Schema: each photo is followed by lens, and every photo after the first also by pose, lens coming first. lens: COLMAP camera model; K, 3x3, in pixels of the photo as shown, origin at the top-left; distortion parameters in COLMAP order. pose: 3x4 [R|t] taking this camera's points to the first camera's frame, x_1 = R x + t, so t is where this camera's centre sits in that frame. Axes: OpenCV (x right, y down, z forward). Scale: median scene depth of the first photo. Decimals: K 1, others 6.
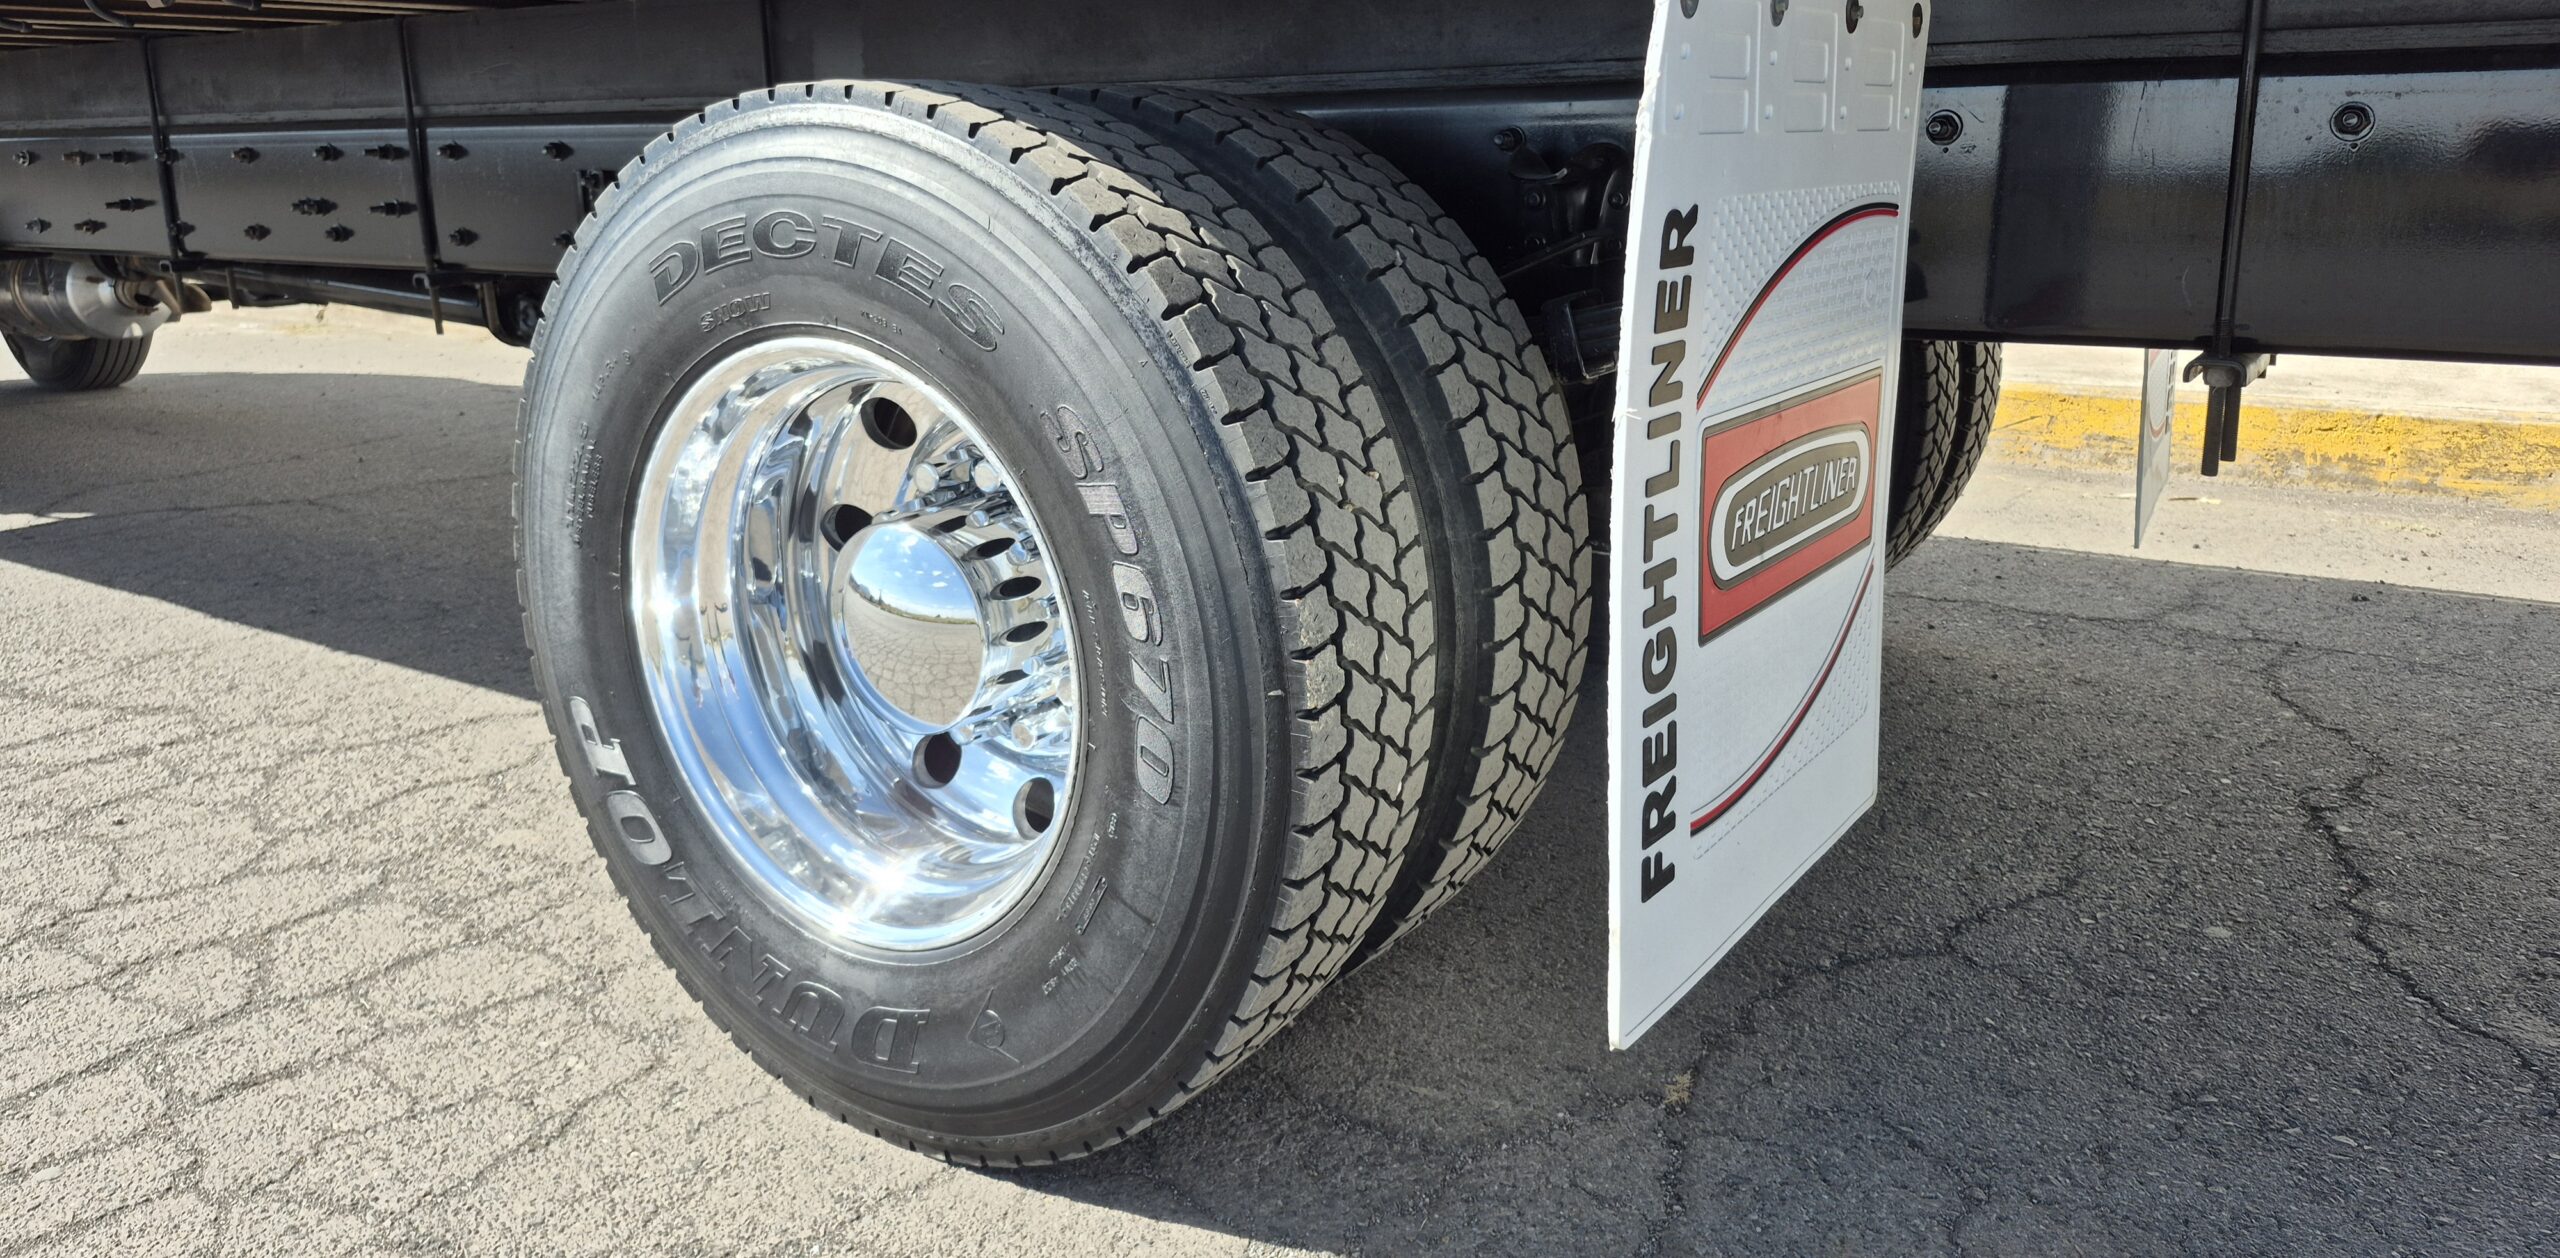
lens RADIAL K [[1922.1, 0, 1314.4], [0, 1922.1, 513.4], [0, 0, 1]] dist [0.006024, -0.003216]
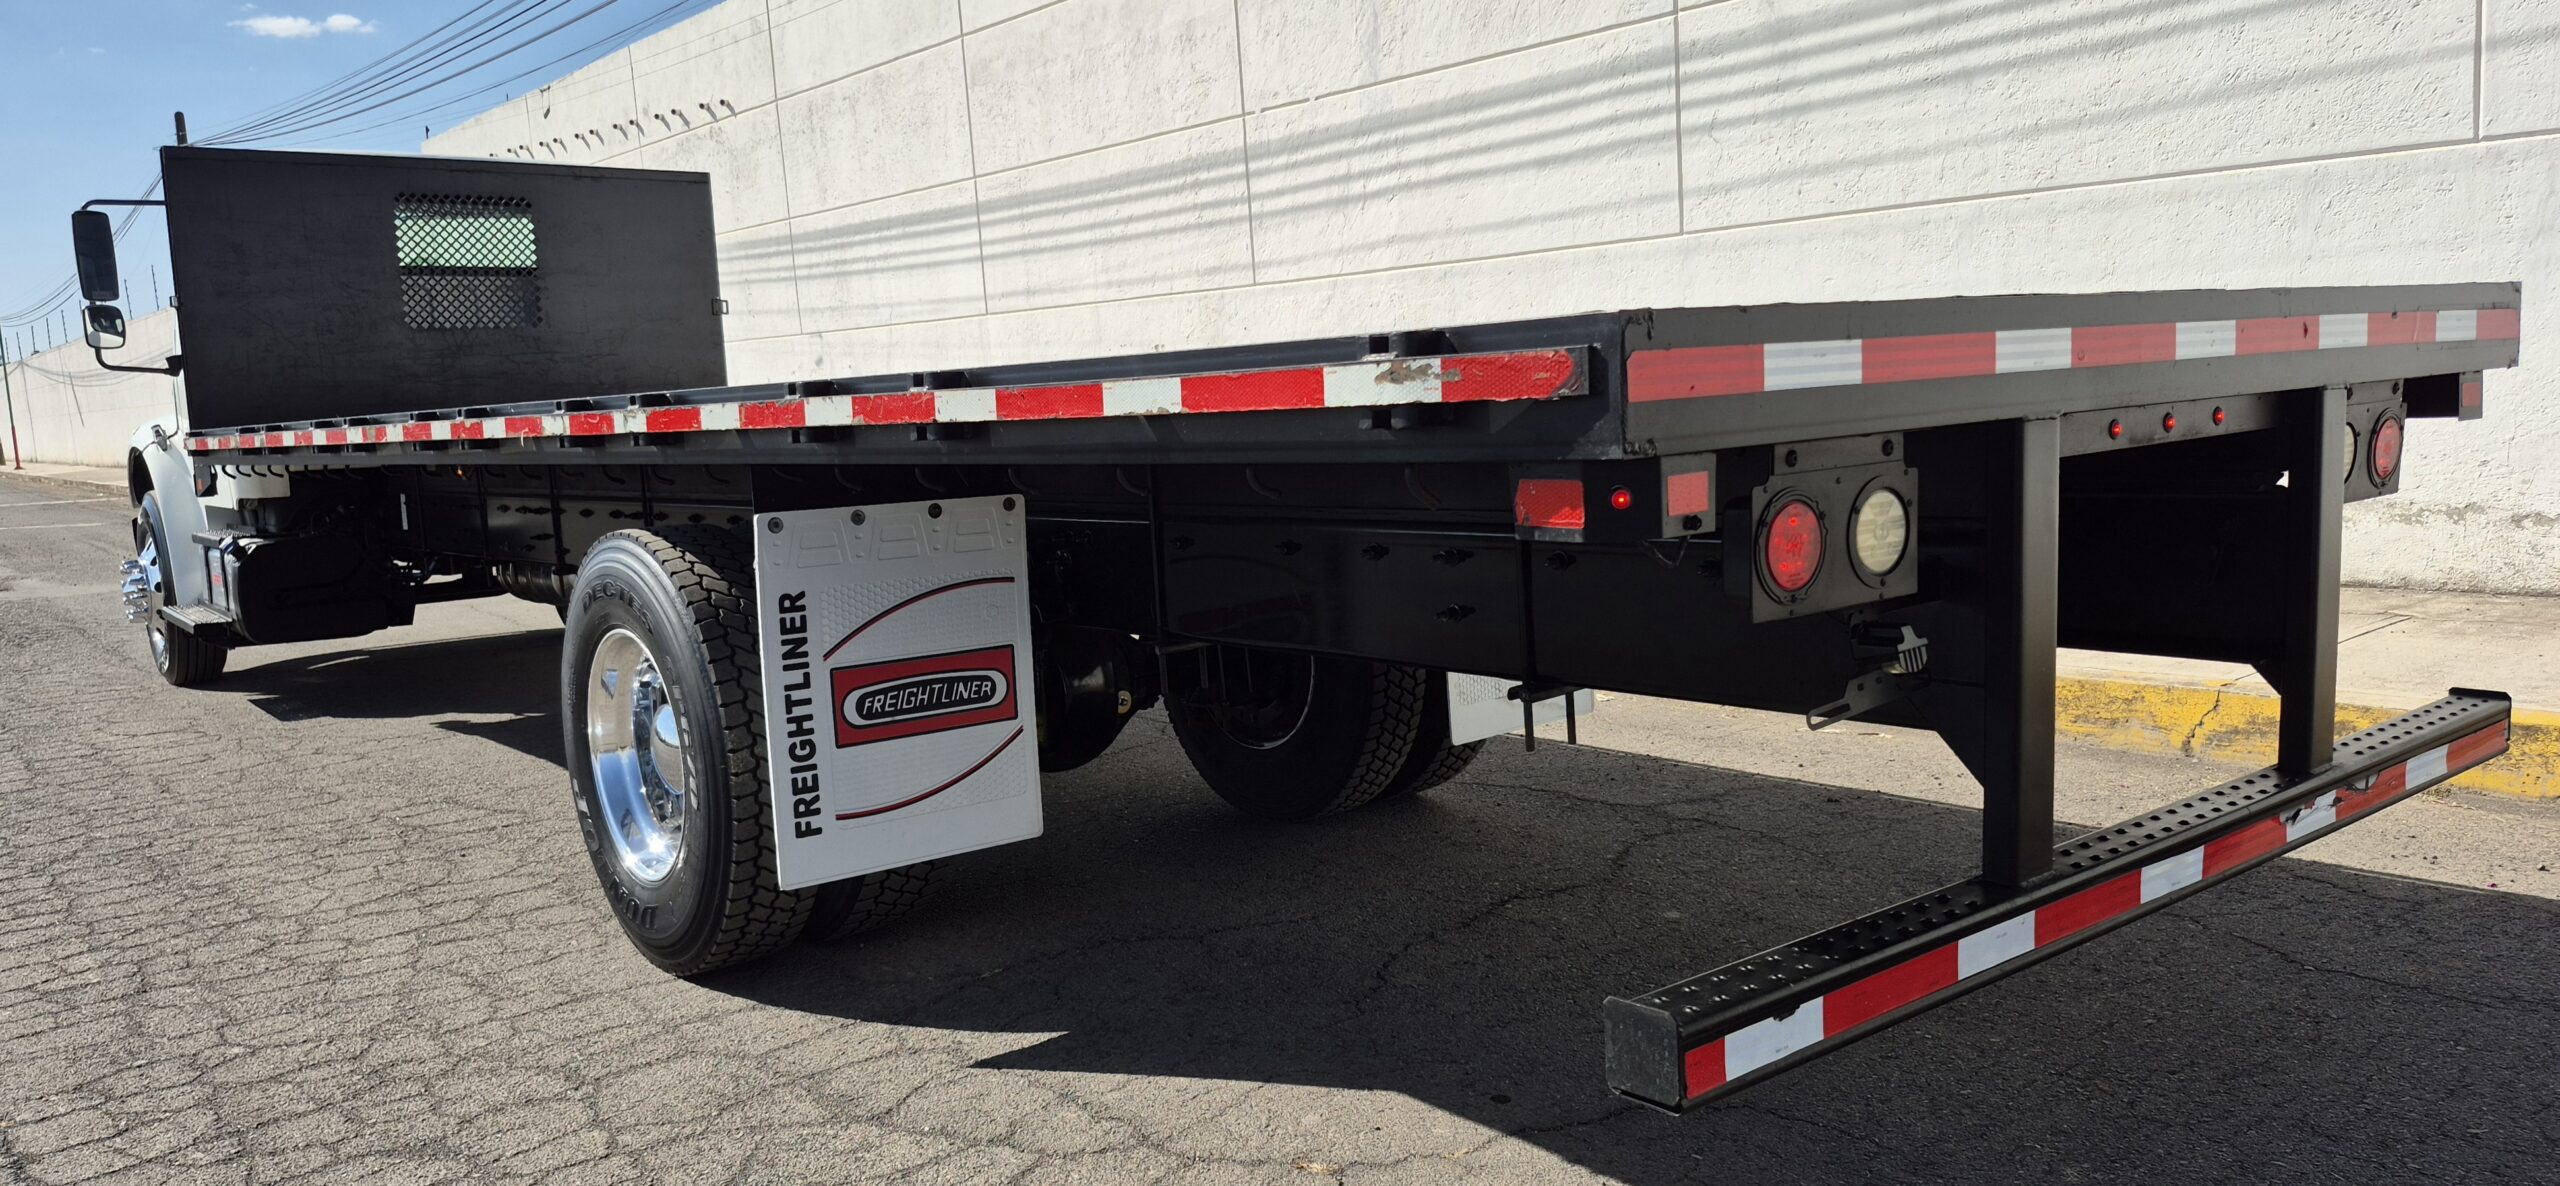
lens RADIAL K [[1958.2, 0, 1279.7], [0, 1958.2, 594.1], [0, 0, 1]] dist [0.006505, 0.000479]
pose [[0.955038, 0.001908, -0.296476, 1.642991], [-0.027152, 0.996340, -0.081054, 0.060001], [0.295236, 0.085459, 0.951595, -1.488600]]
